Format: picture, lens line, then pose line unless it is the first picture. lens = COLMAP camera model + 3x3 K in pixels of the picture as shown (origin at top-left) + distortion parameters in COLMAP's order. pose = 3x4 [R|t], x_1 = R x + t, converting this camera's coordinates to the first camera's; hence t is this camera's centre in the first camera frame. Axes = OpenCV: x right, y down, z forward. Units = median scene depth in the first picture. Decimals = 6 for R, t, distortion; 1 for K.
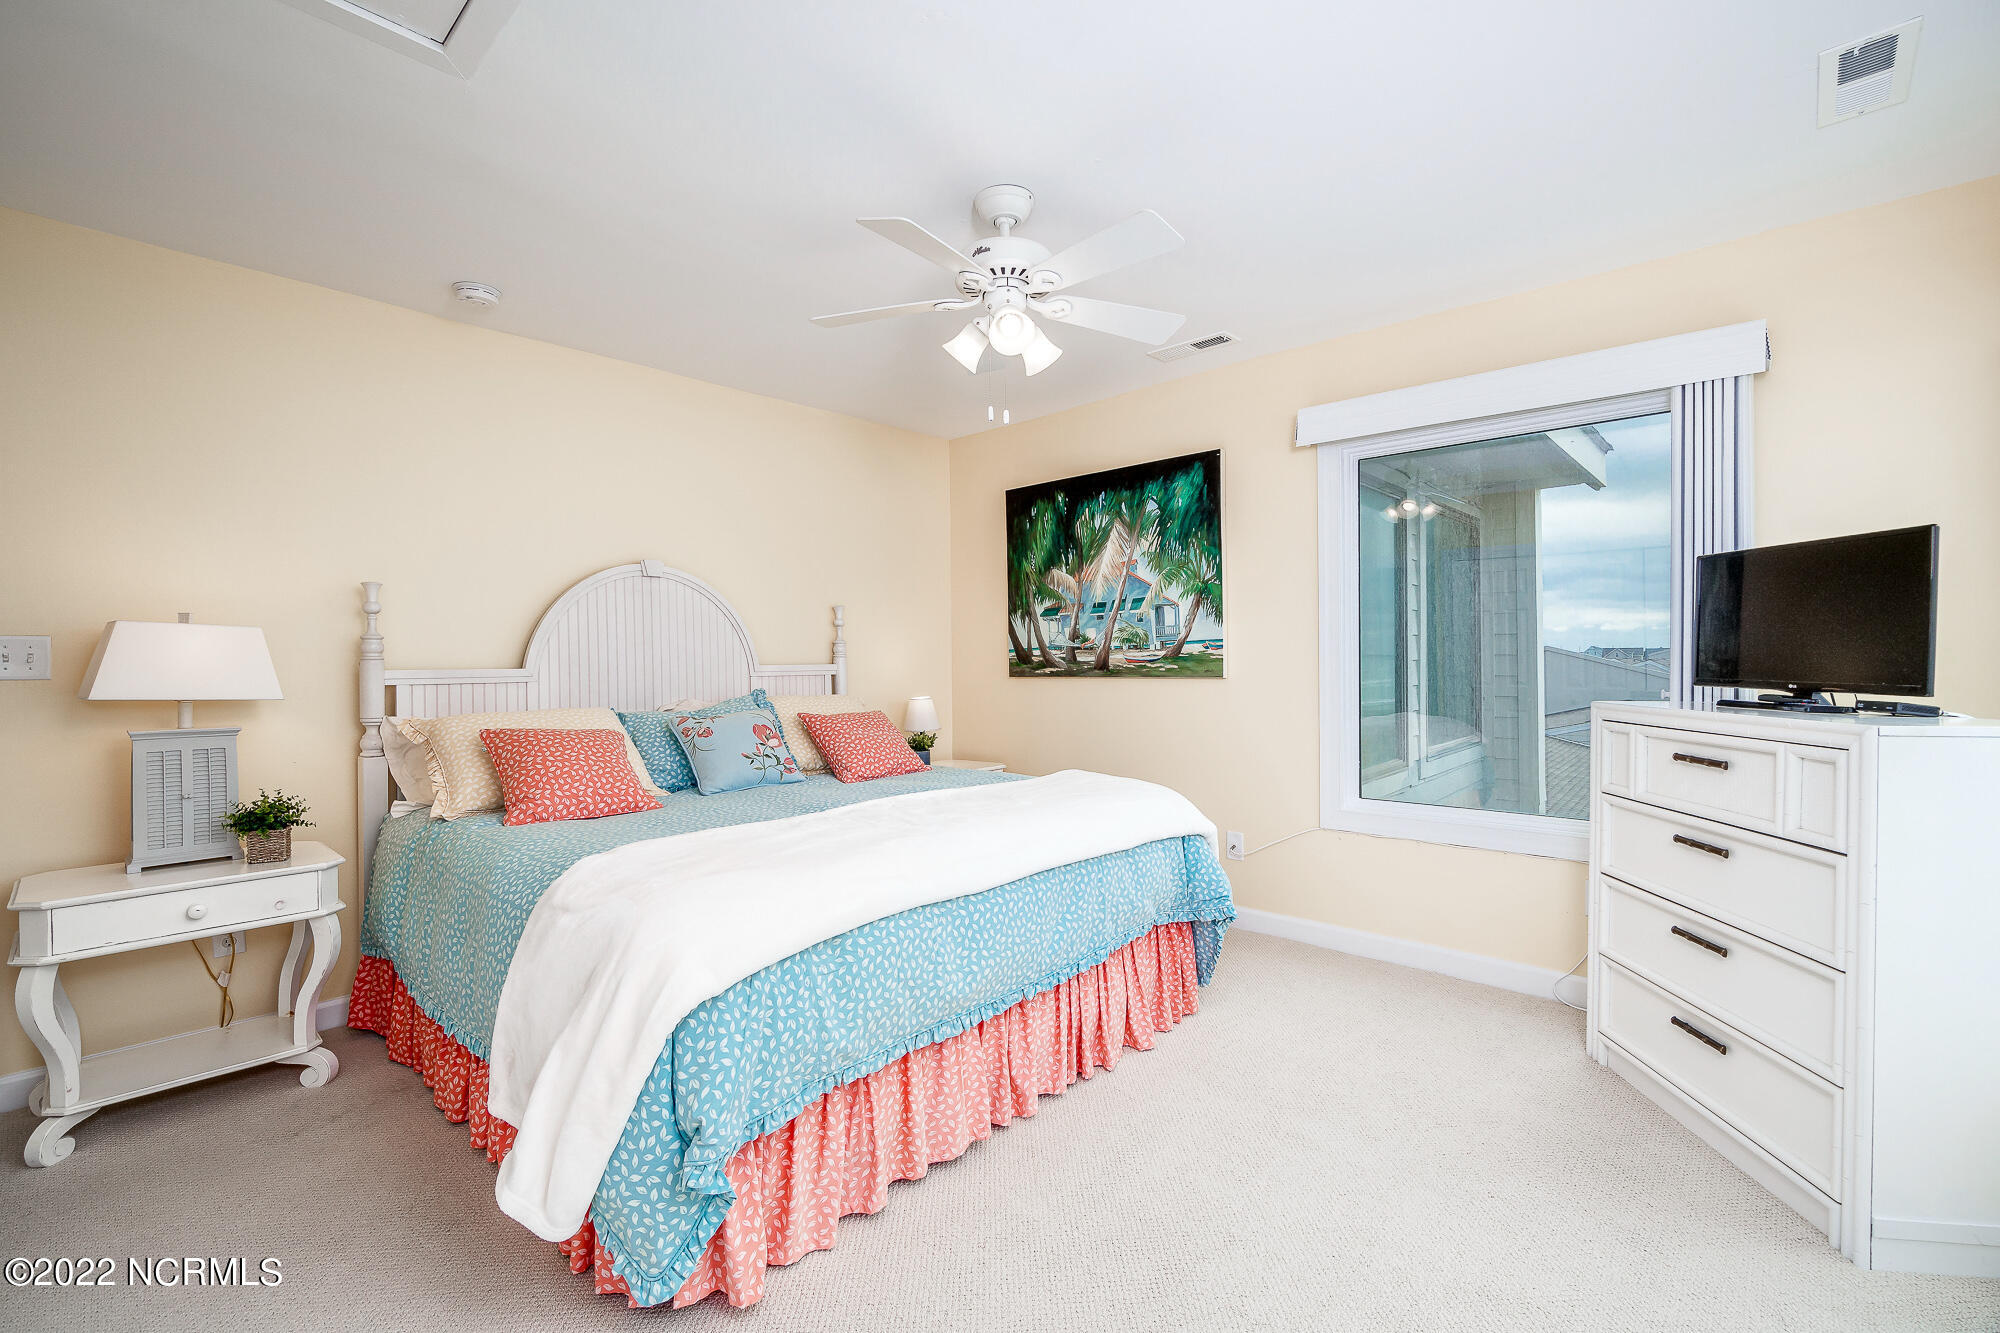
lens RADIAL K [[892.1, 0, 991.0], [0, 892.1, 667.2], [0, 0, 1]] dist [0.002328, -0.000009]
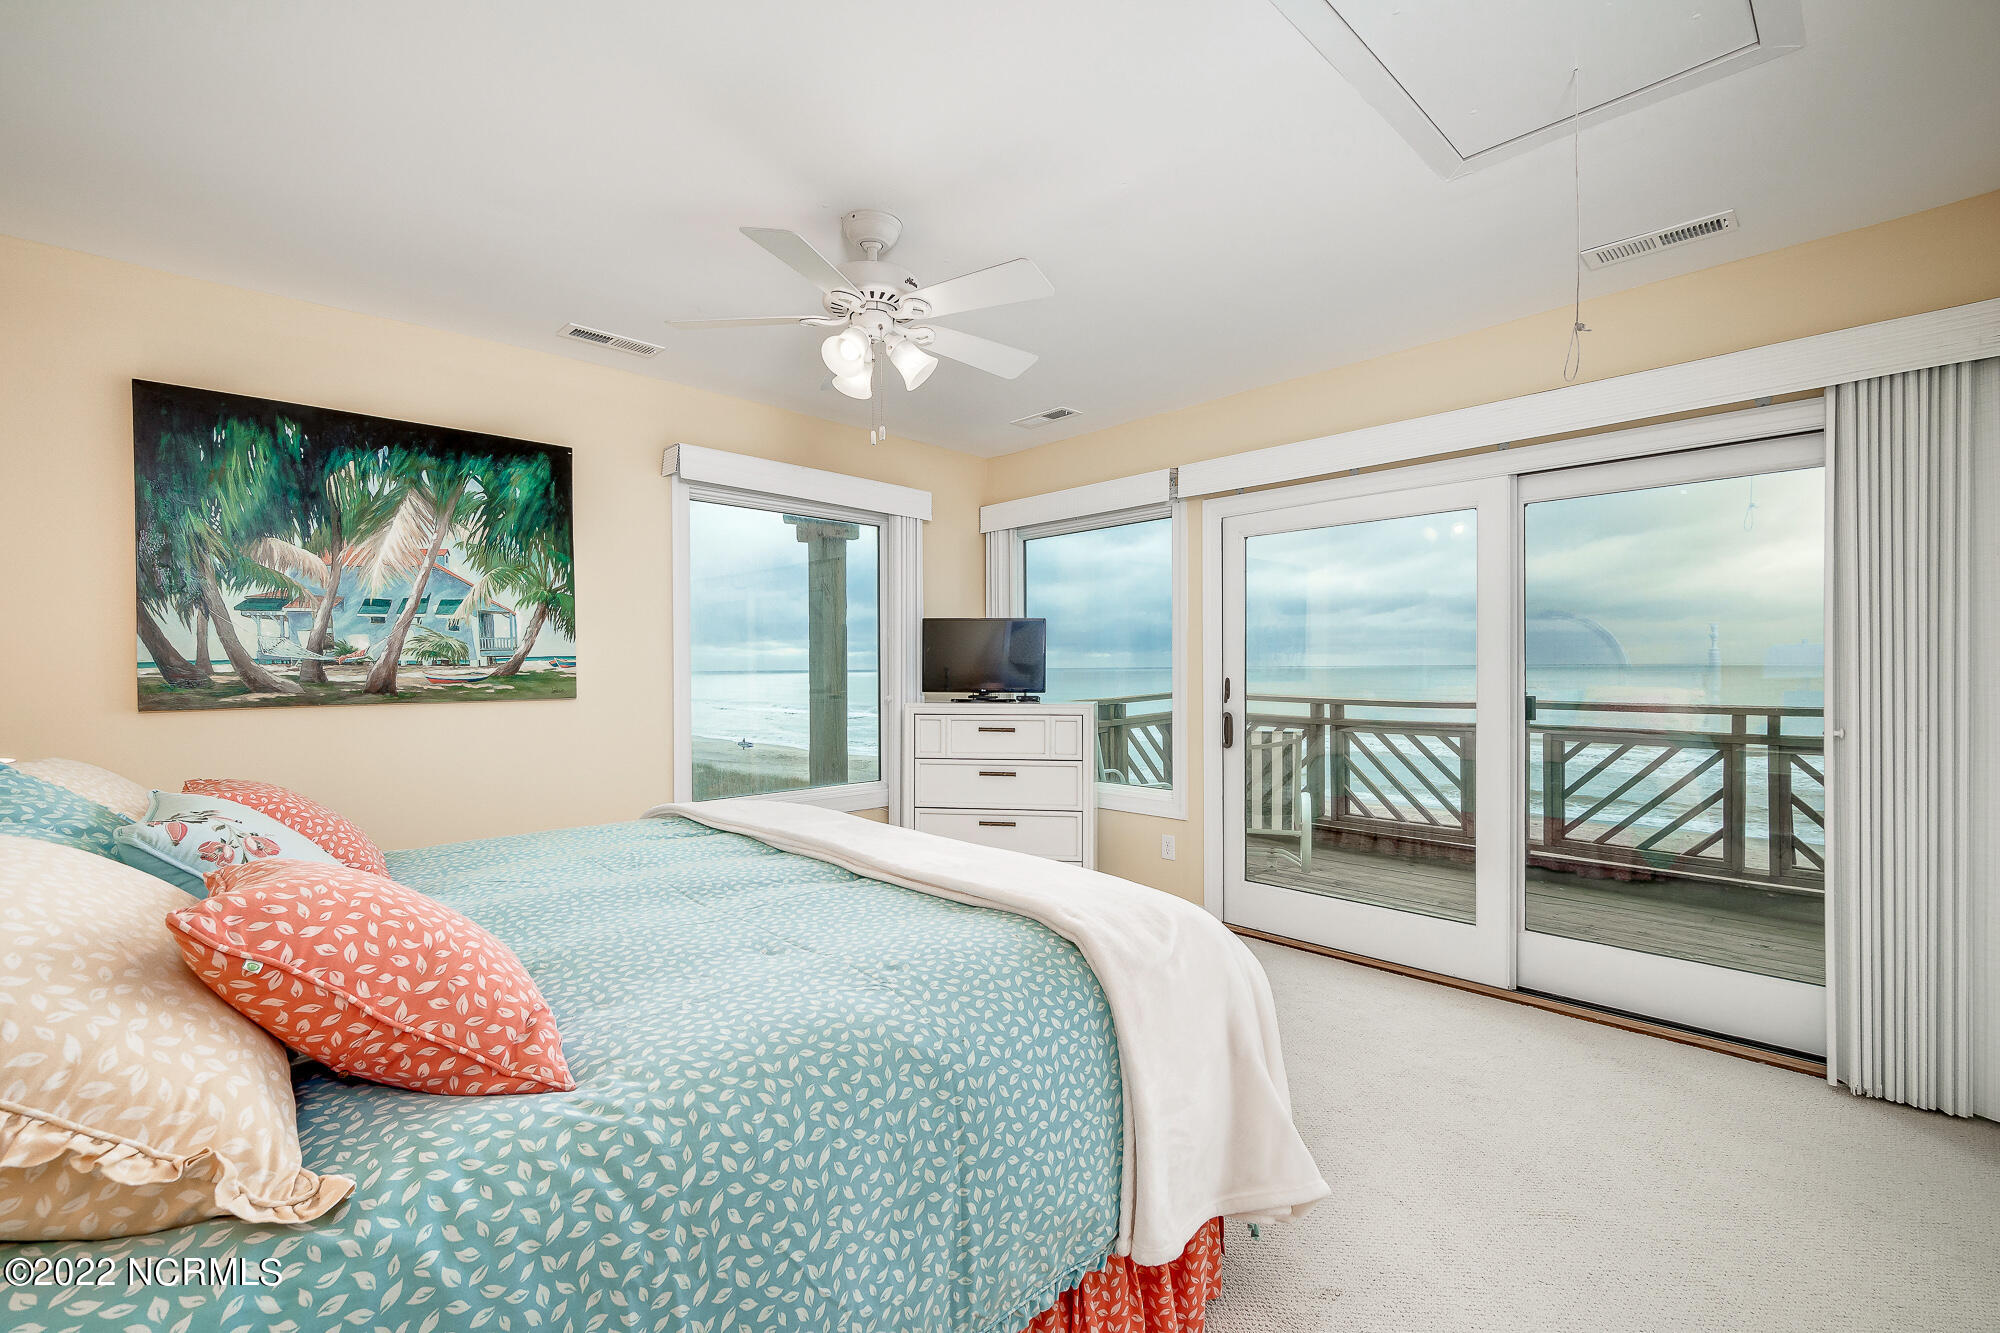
lens RADIAL K [[892.1, 0, 991.0], [0, 892.1, 667.2], [0, 0, 1]] dist [0.002328, -0.000009]
pose [[0.036572, 0.013380, 0.999241, -0.589169], [0.014592, 0.999797, -0.013921, -0.001139], [-0.999224, 0.015090, 0.036369, 0.500203]]
